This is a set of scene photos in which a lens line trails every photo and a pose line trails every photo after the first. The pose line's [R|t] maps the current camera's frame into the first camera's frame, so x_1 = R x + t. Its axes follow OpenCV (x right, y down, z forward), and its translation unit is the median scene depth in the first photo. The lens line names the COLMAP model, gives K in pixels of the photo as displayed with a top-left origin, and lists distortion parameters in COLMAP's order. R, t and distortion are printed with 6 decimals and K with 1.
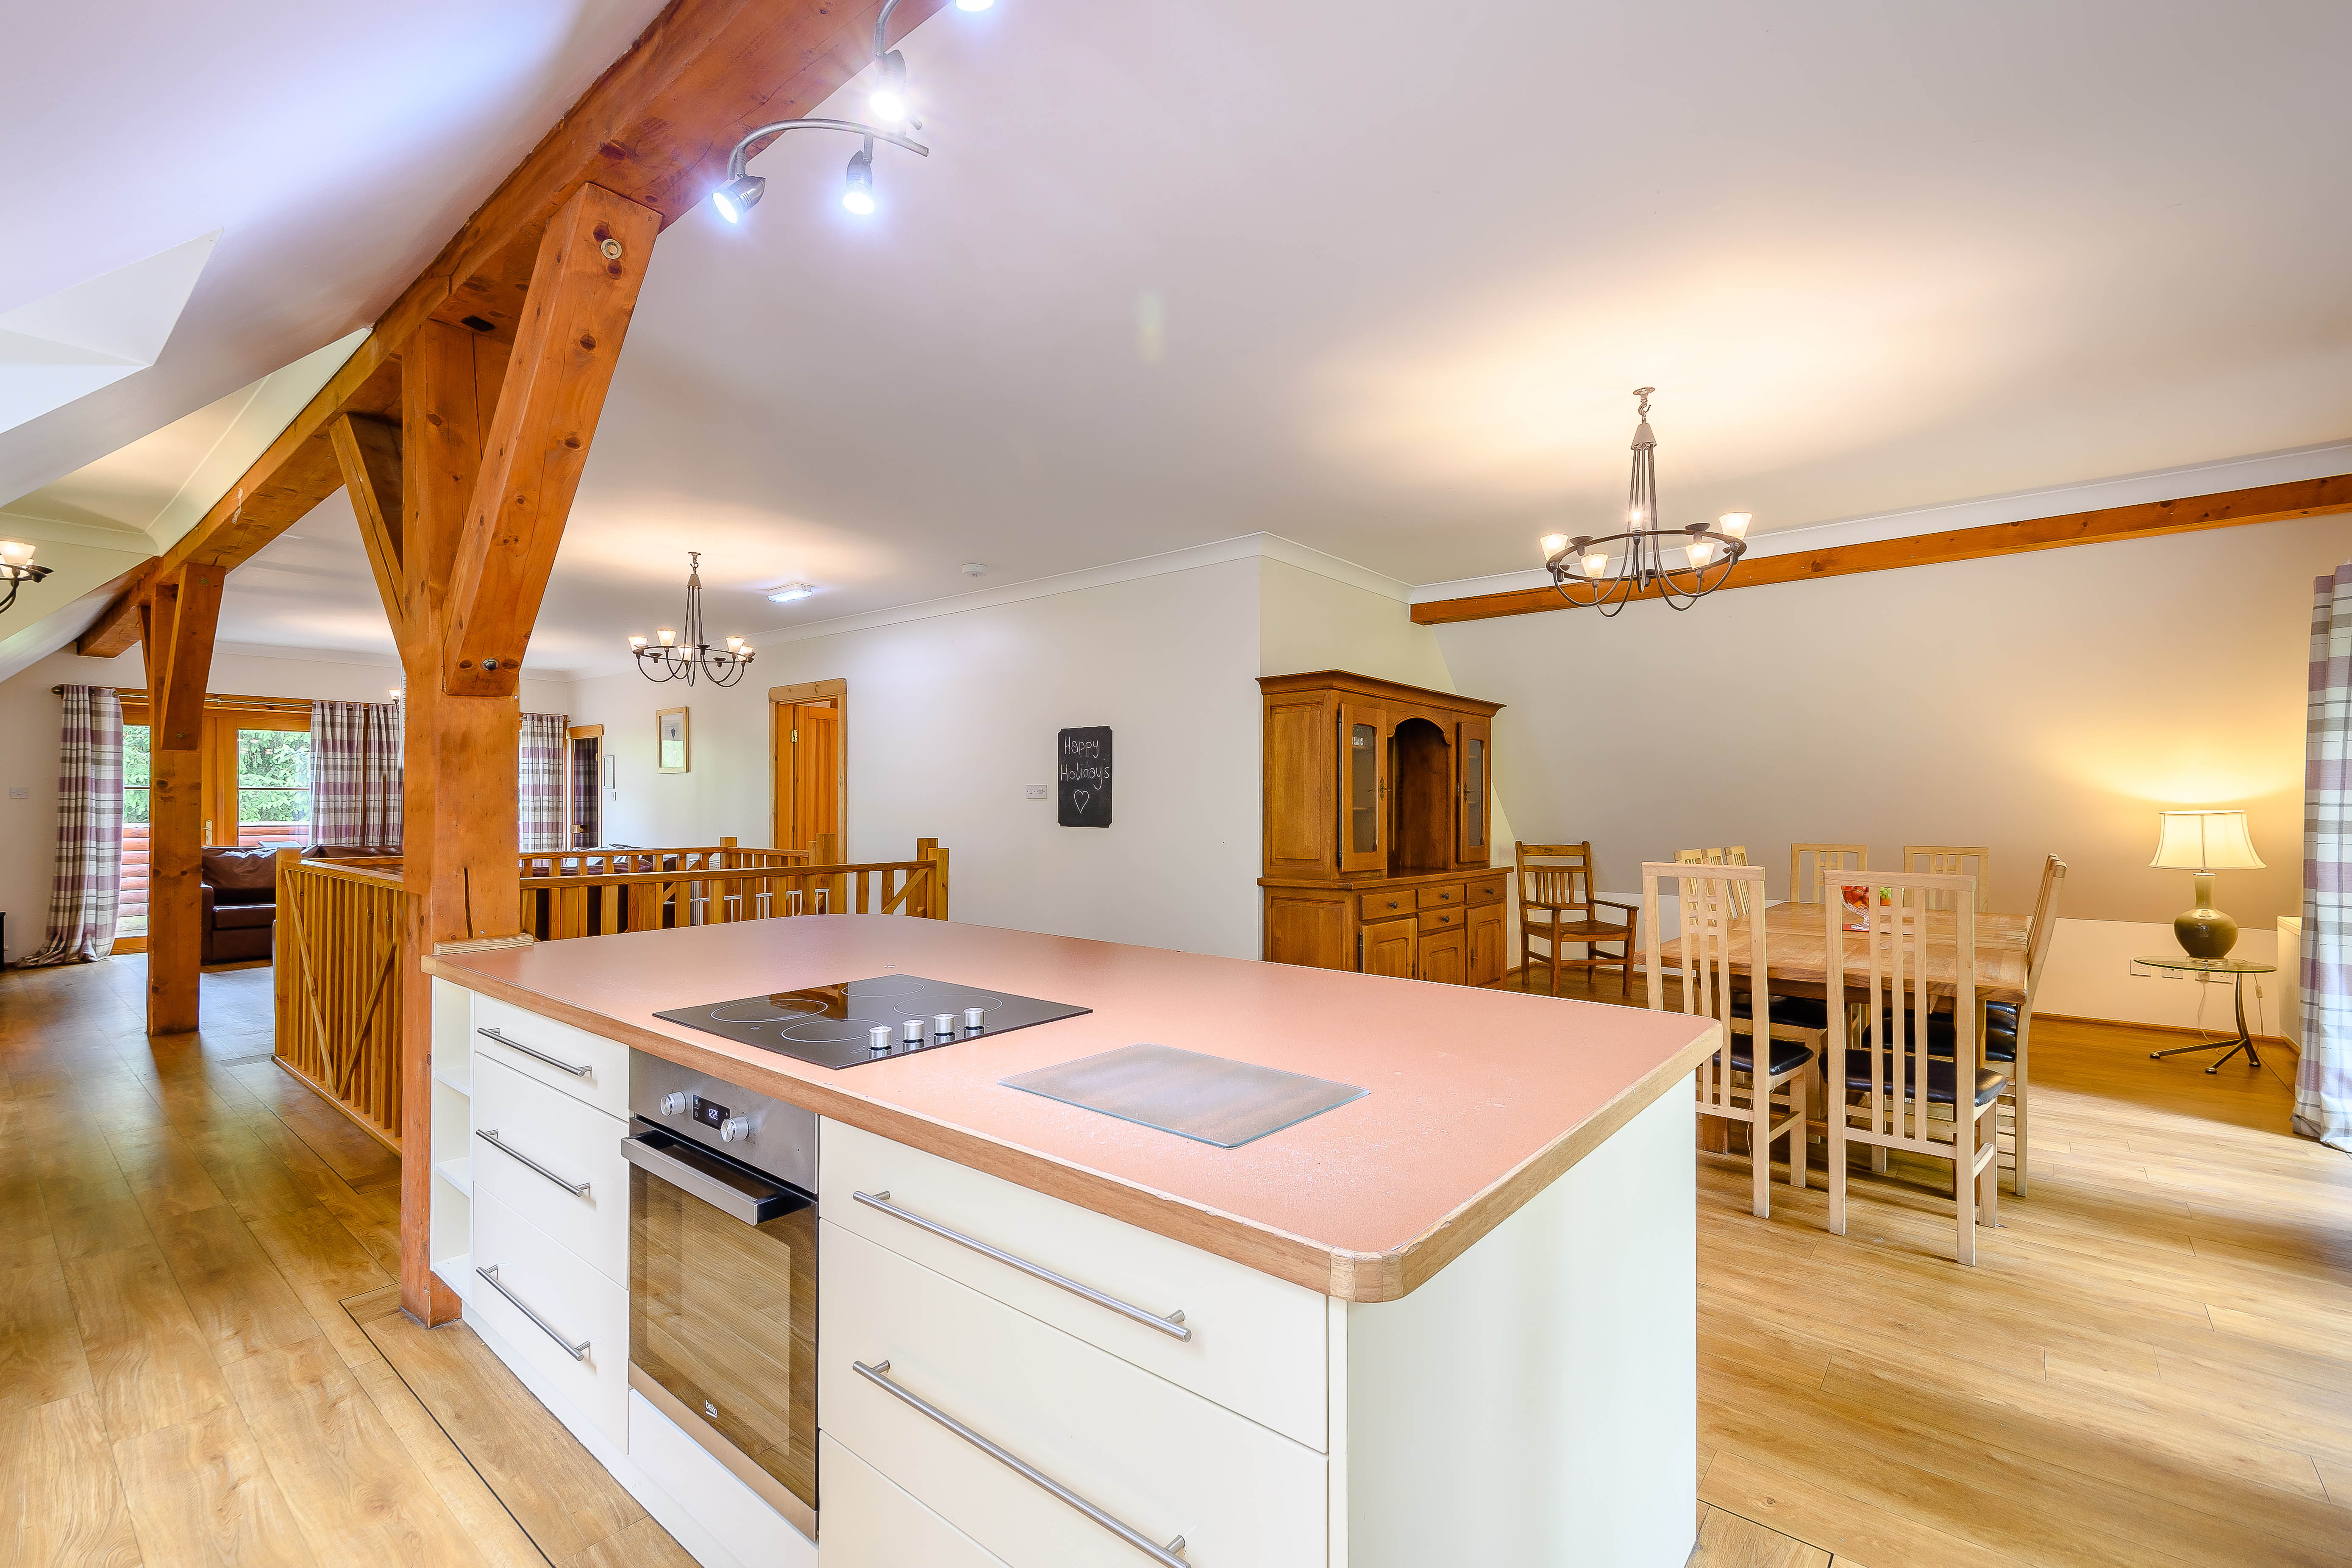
lens RADIAL K [[1033.1, 0, 1162.5], [0, 1033.1, 813.0], [0, 0, 1]] dist [0.001082, 0.000073]
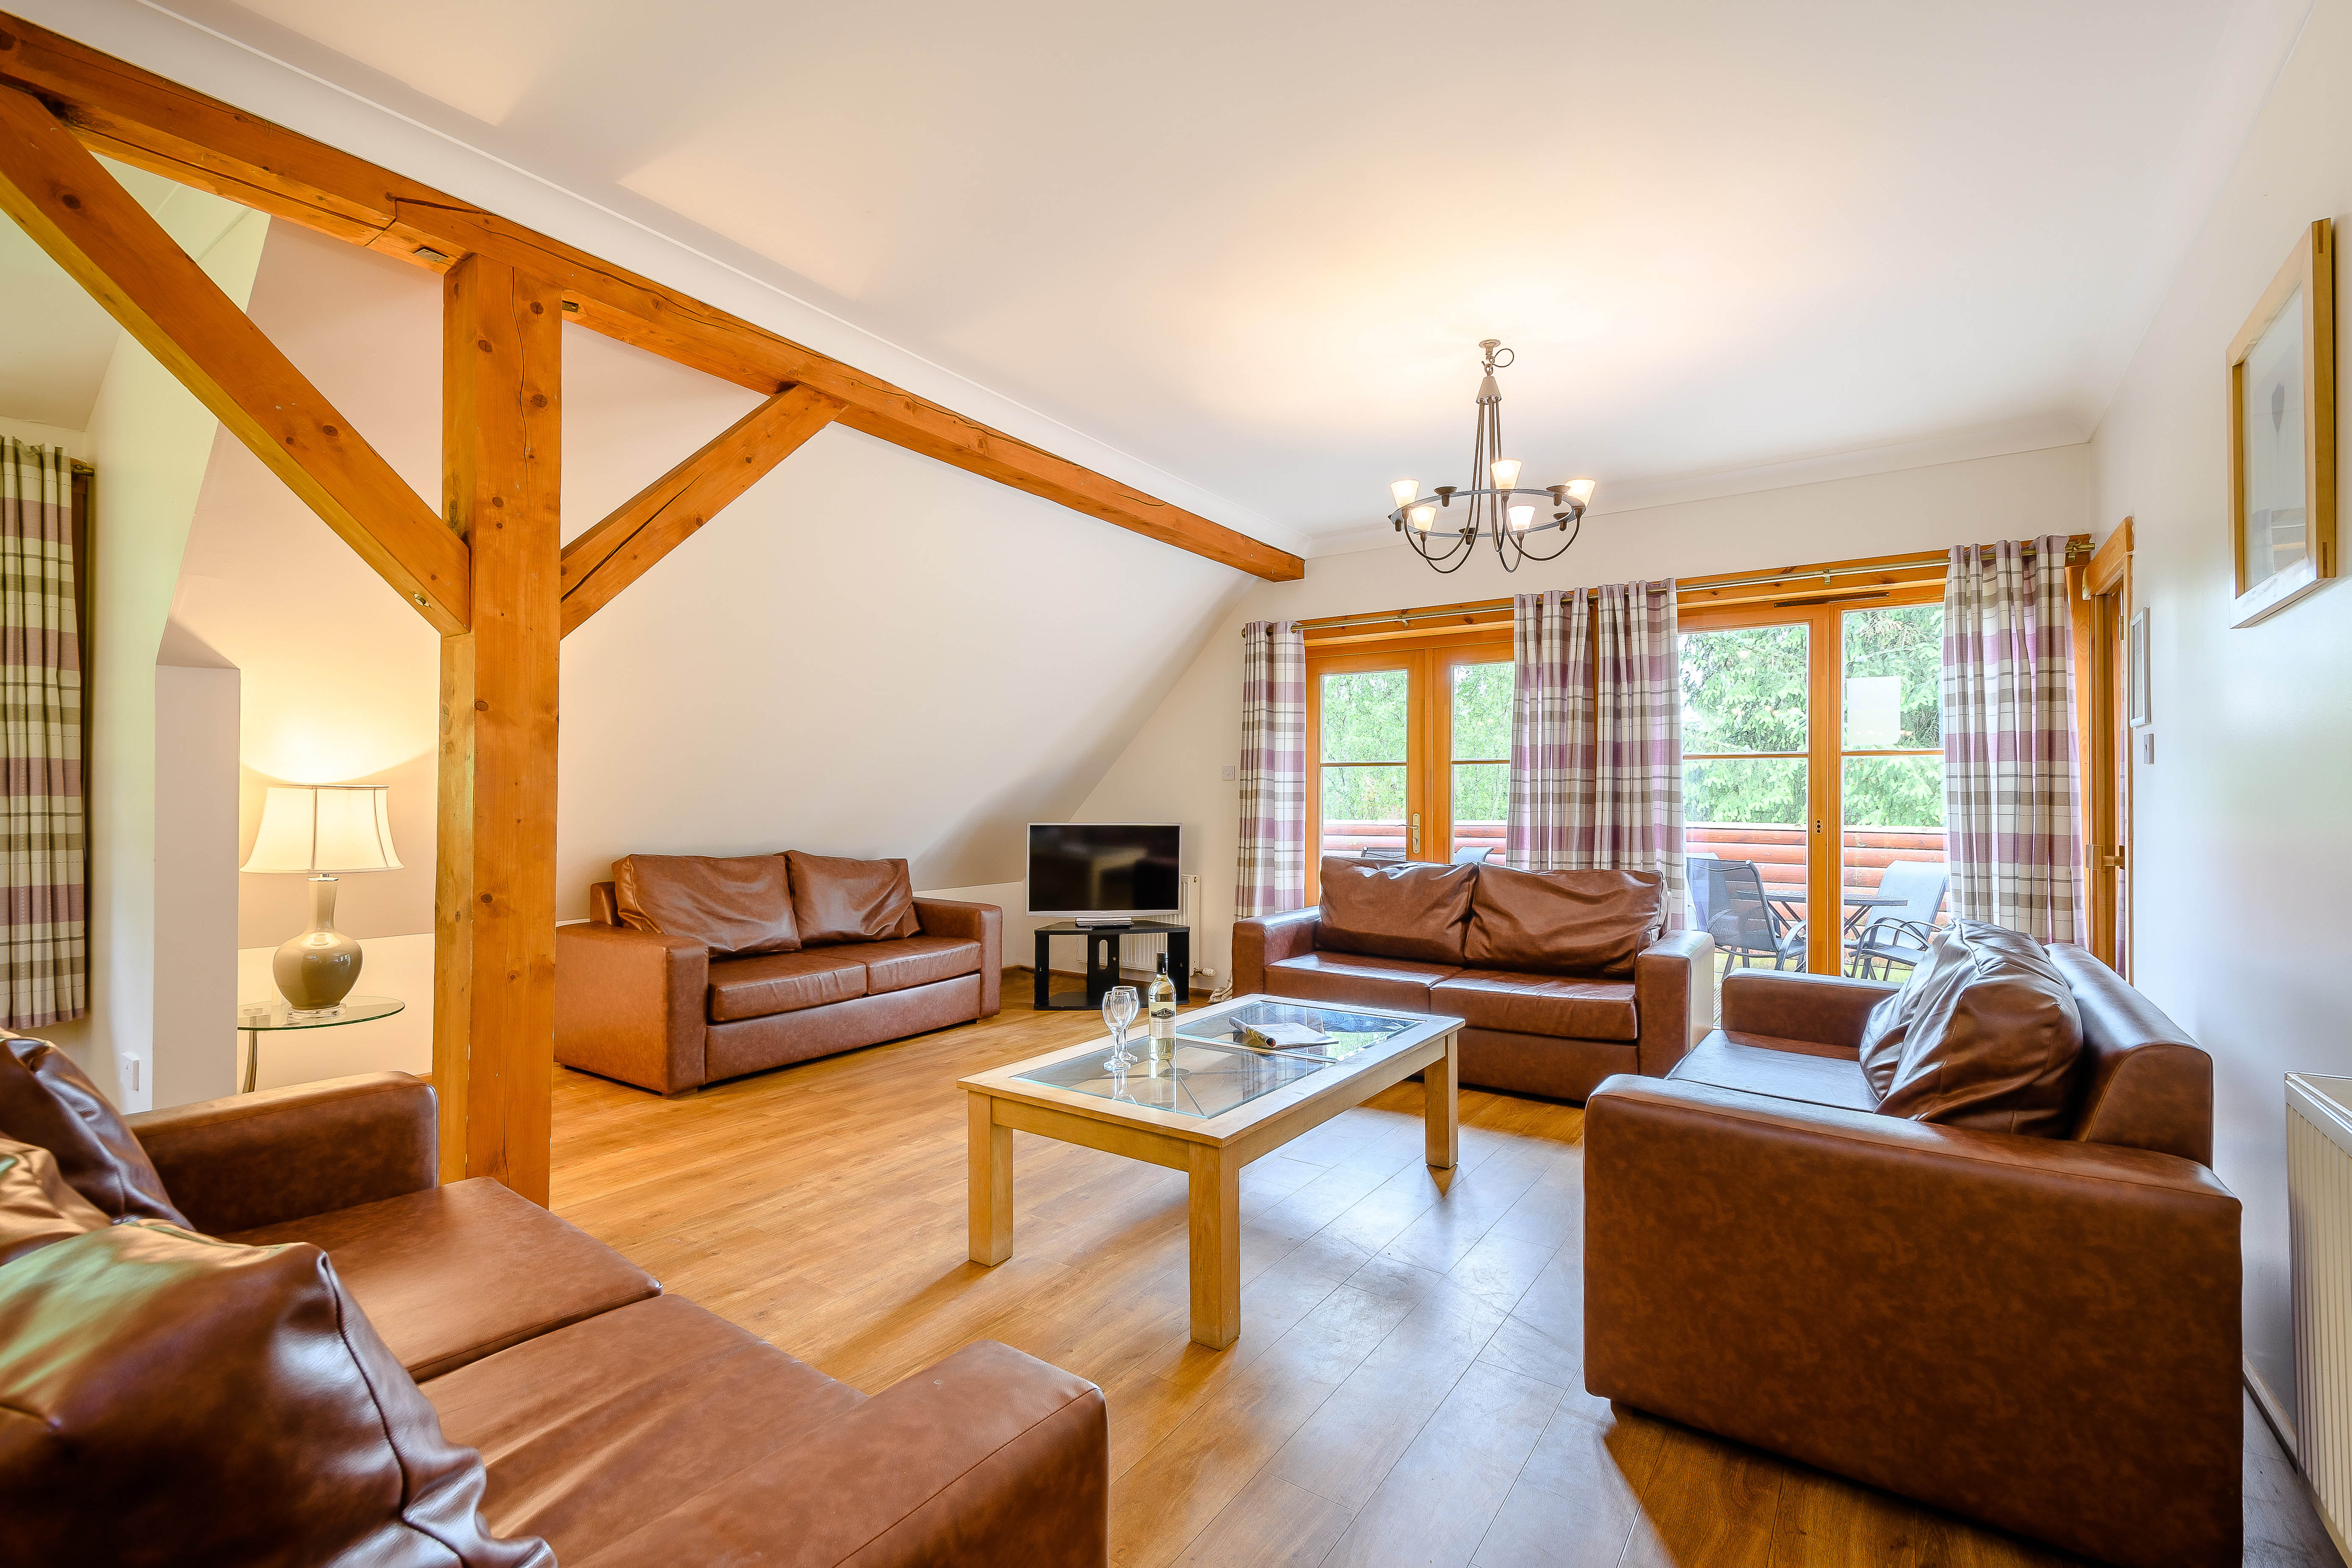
lens RADIAL K [[1051.6, 0, 1176.0], [0, 1051.6, 784.0], [0, 0, 1]] dist [0.016296, 0.000421]
pose [[0.098718, -0.014958, -0.995003, -0.284346], [-0.015436, 0.999744, -0.016561, 0.002081], [0.994996, 0.016994, 0.098462, 0.763119]]
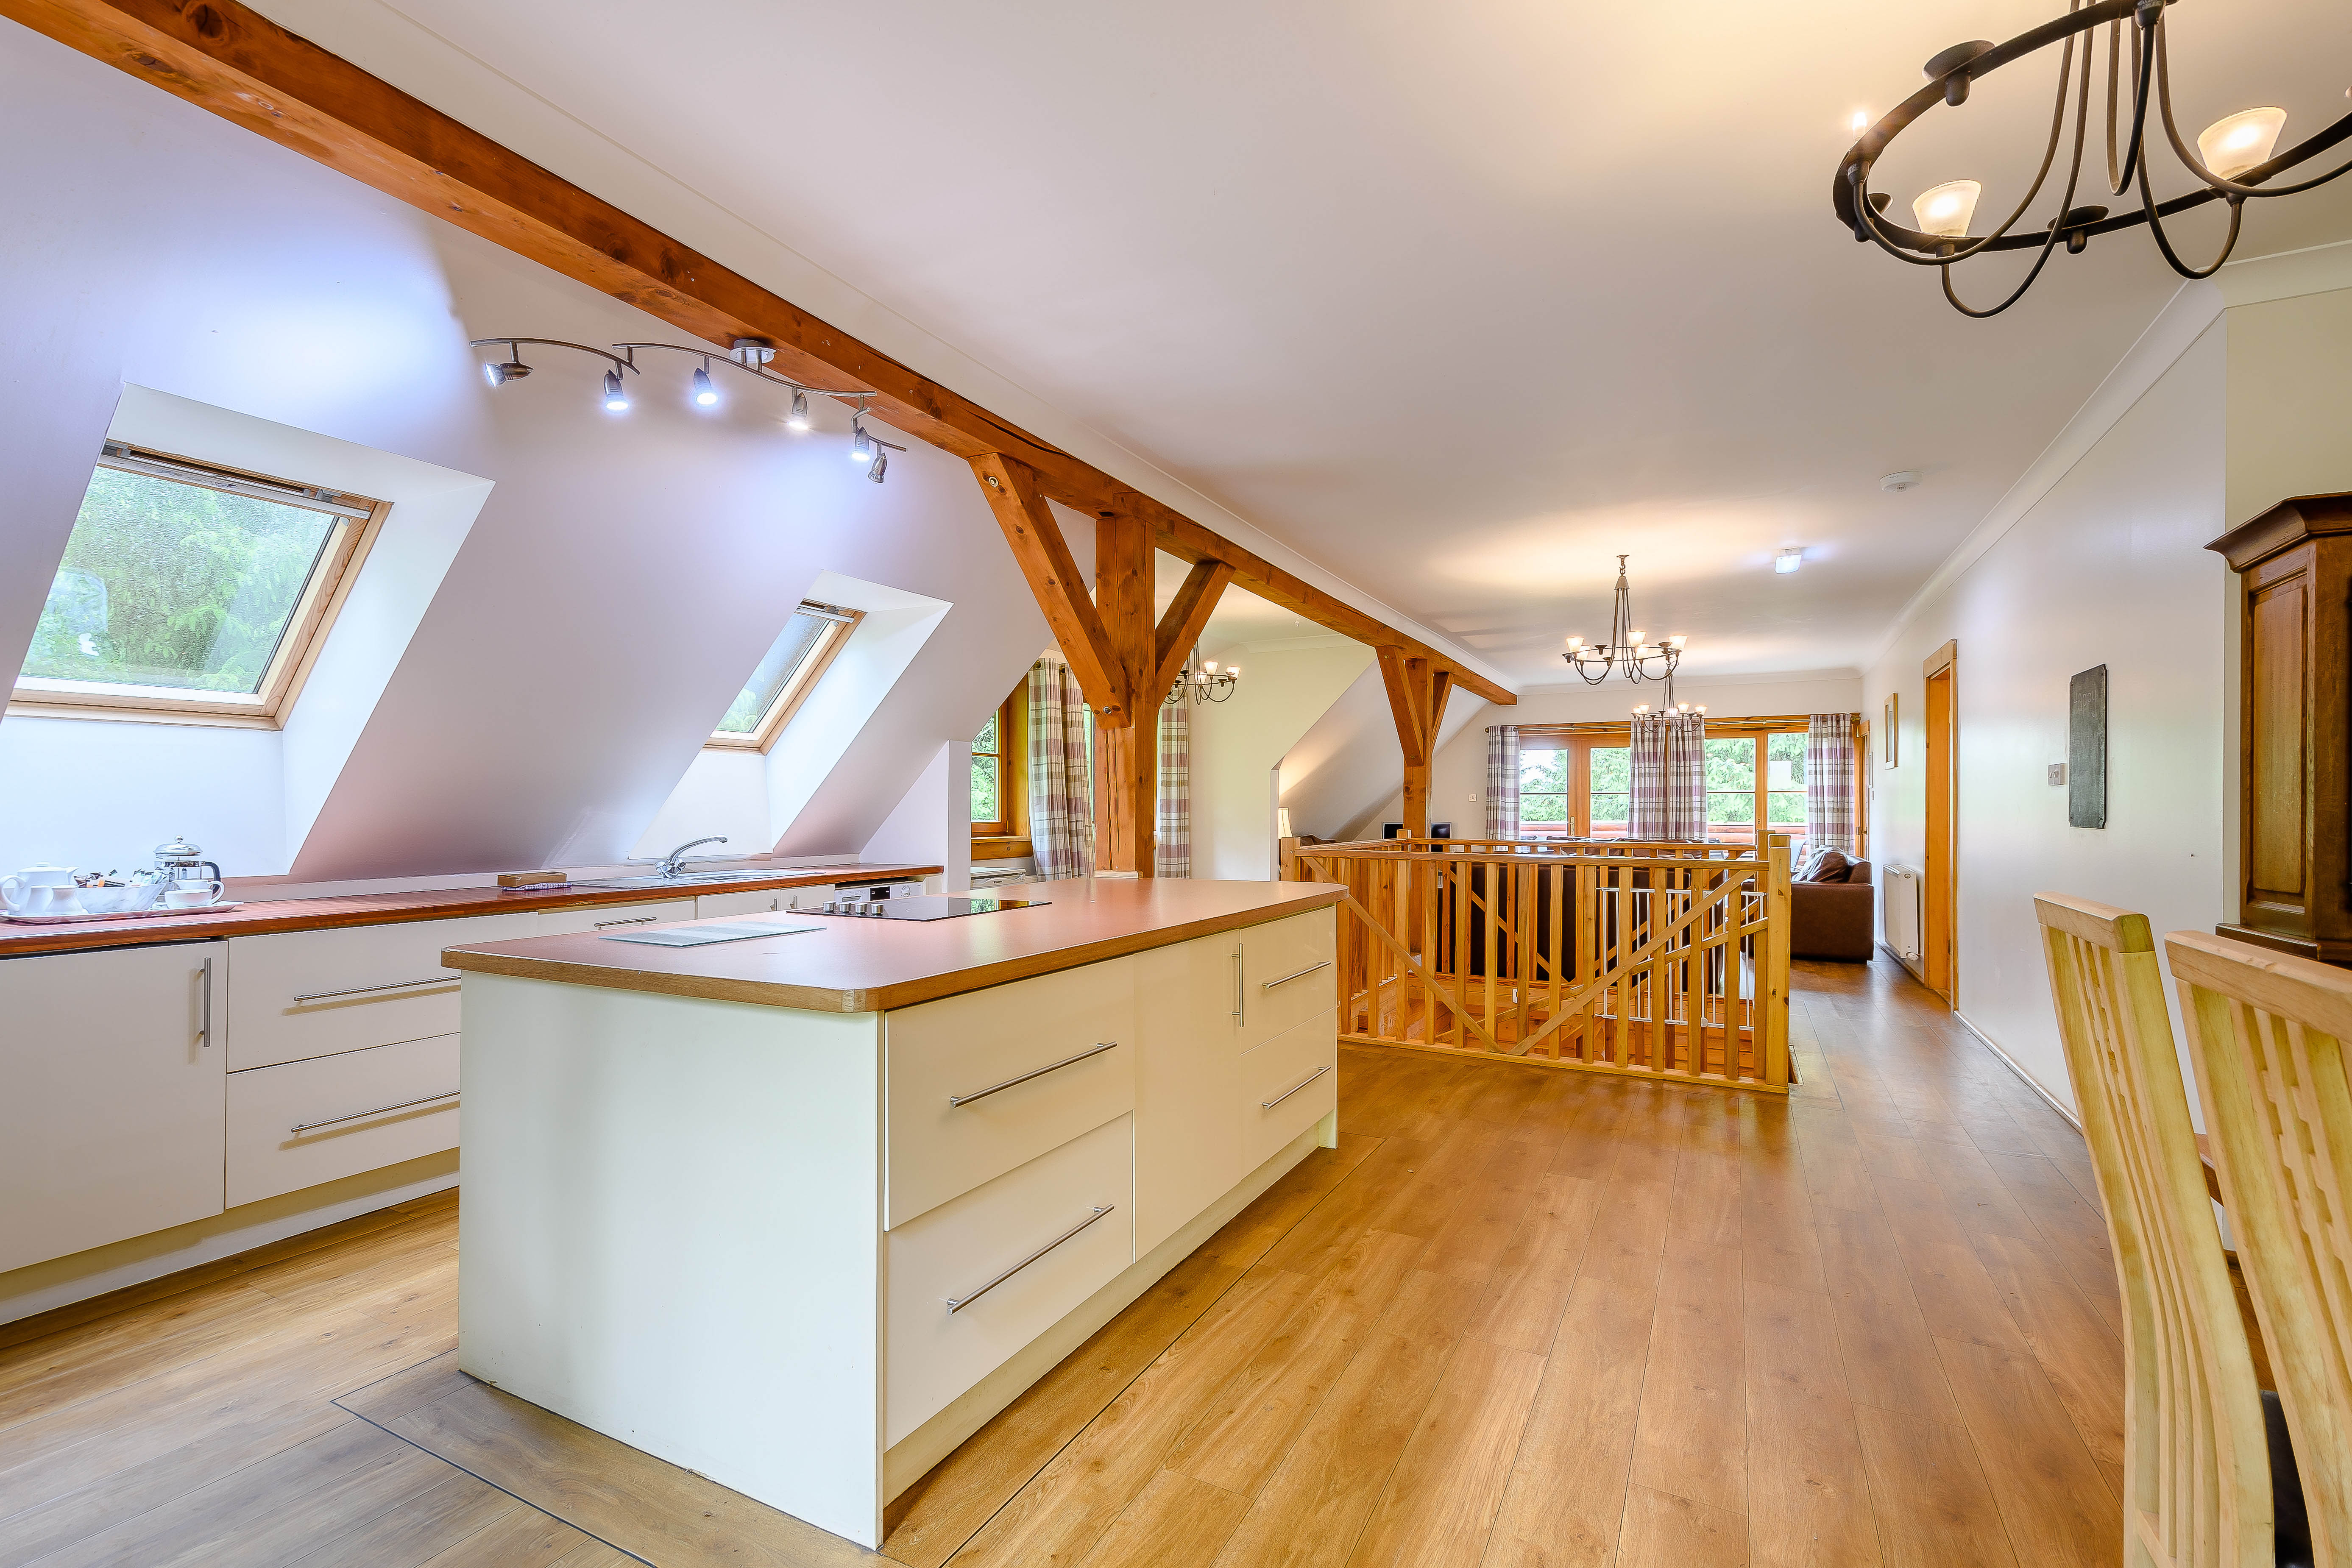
lens RADIAL K [[1033.0, 0, 1162.5], [0, 1033.0, 813.0], [0, 0, 1]] dist [0.001082, 0.000073]
pose [[0.199862, 0.003415, -0.979818, 0.278902], [-0.012683, 0.999919, 0.000898, 0.007230], [0.979742, 0.012248, 0.199890, 0.202377]]
